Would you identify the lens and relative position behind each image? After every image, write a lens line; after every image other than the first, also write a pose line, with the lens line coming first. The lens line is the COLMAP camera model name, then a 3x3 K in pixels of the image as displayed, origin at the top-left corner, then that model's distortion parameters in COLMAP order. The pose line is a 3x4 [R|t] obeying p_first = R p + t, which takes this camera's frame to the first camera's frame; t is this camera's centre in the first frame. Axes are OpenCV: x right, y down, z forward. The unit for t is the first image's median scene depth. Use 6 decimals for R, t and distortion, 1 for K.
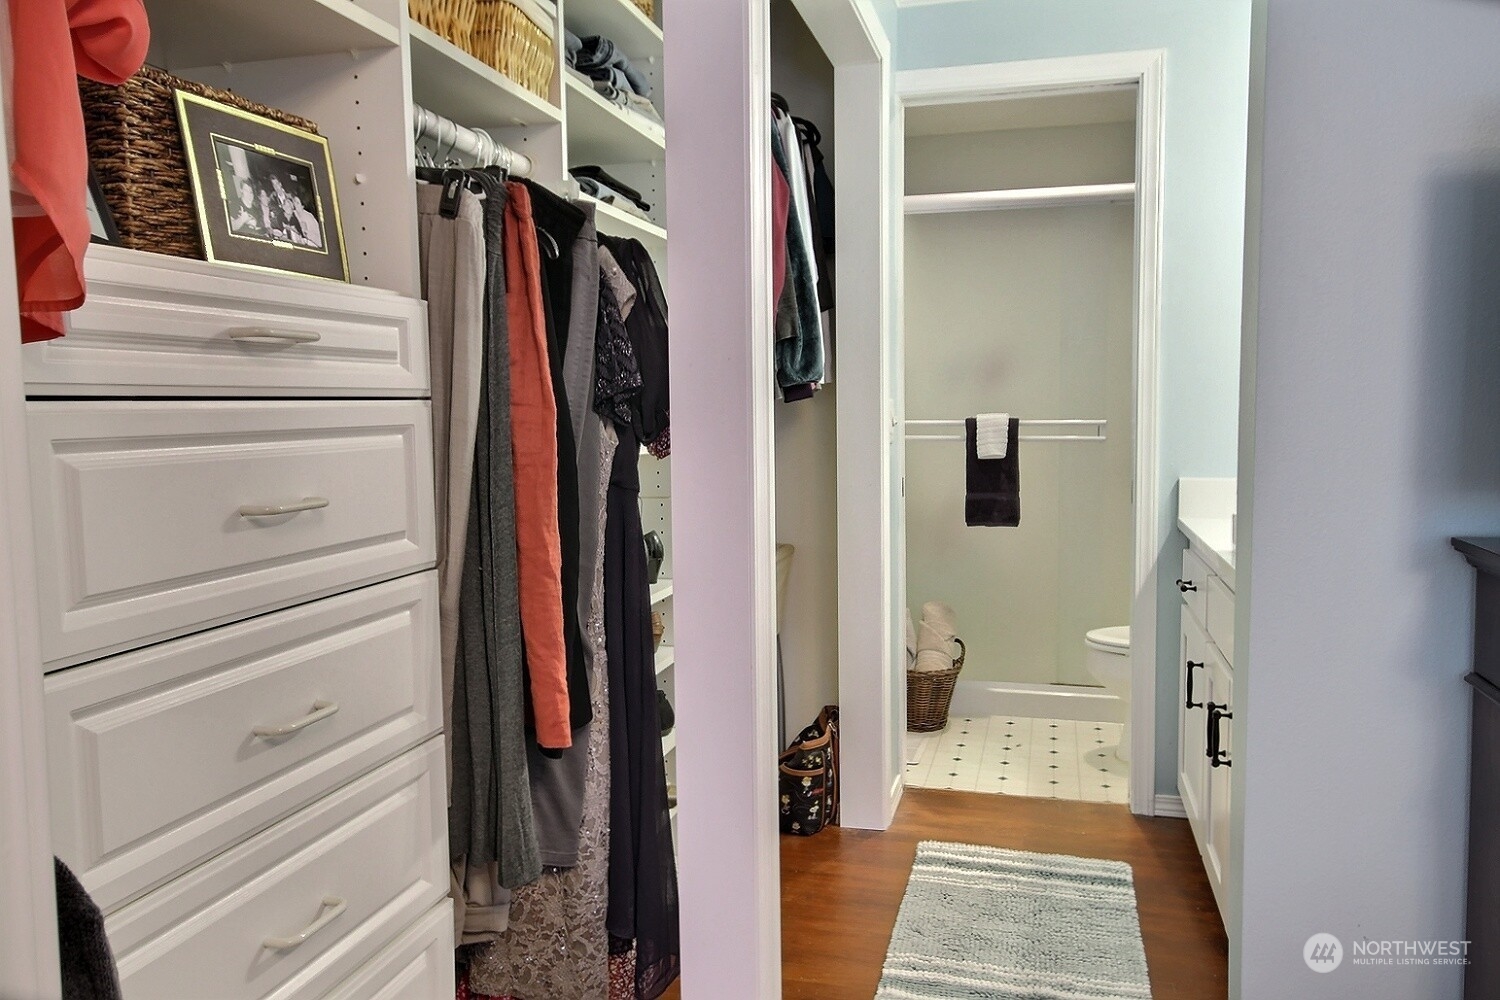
lens RADIAL K [[1093.7, 0, 745.1], [0, 1093.7, 501.1], [0, 0, 1]] dist [-0.003820, 0.056033]
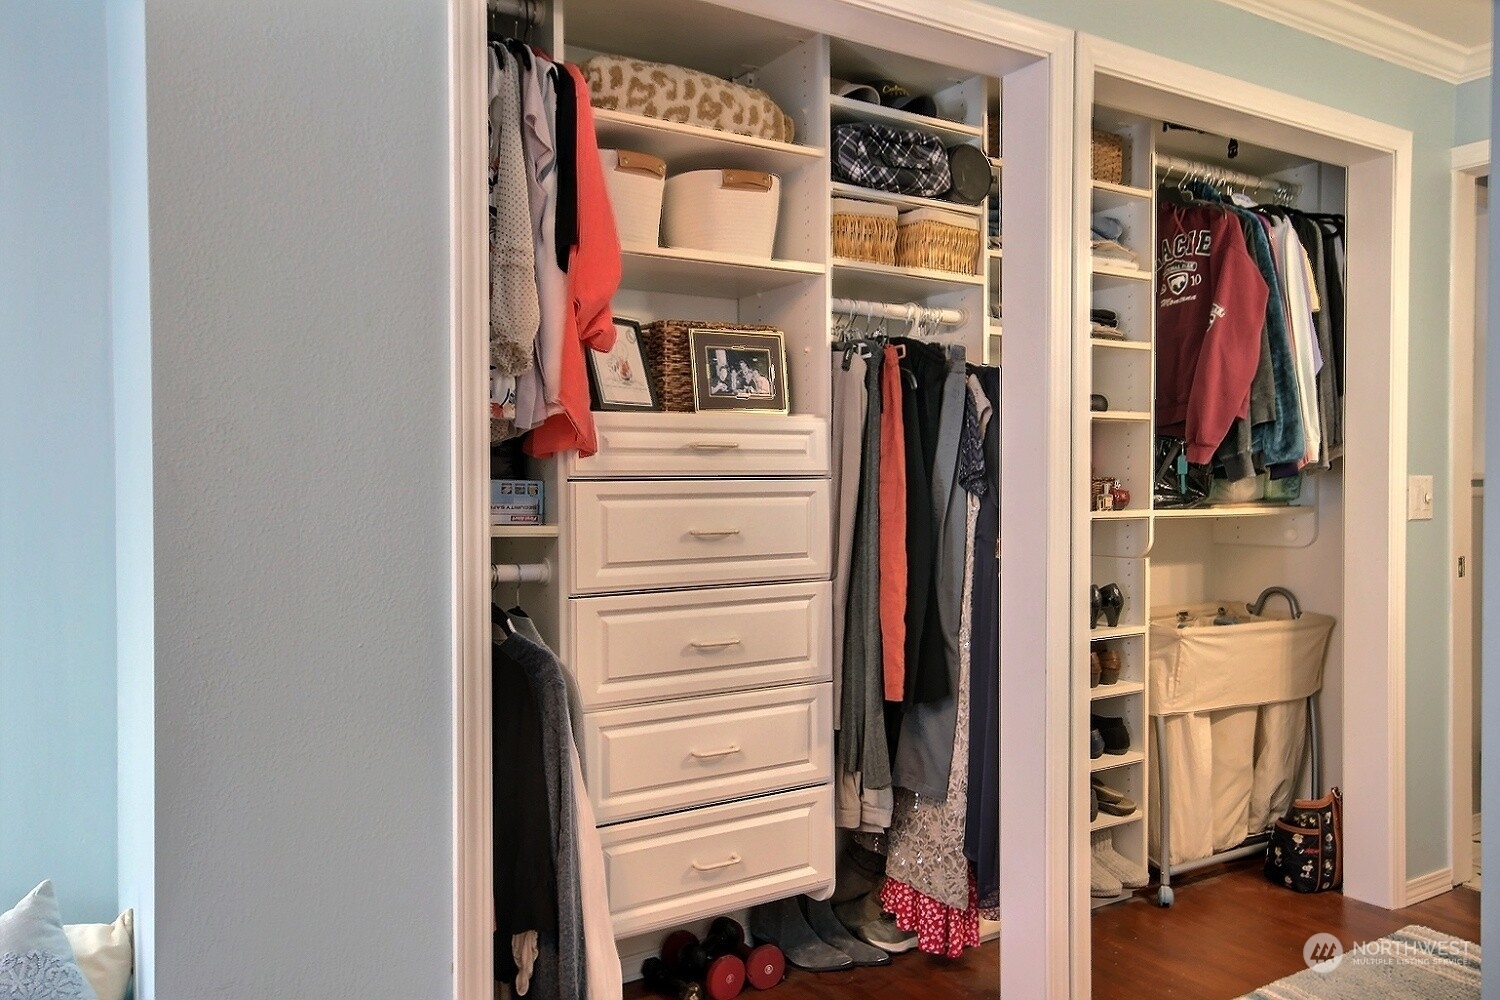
lens RADIAL K [[1093.7, 0, 745.1], [0, 1093.7, 501.1], [0, 0, 1]] dist [-0.003820, 0.056033]
pose [[0.740299, 0.018044, -0.672035, 0.672726], [-0.061437, 0.997273, -0.040901, 0.016130], [0.669464, 0.071566, 0.739389, -0.294593]]
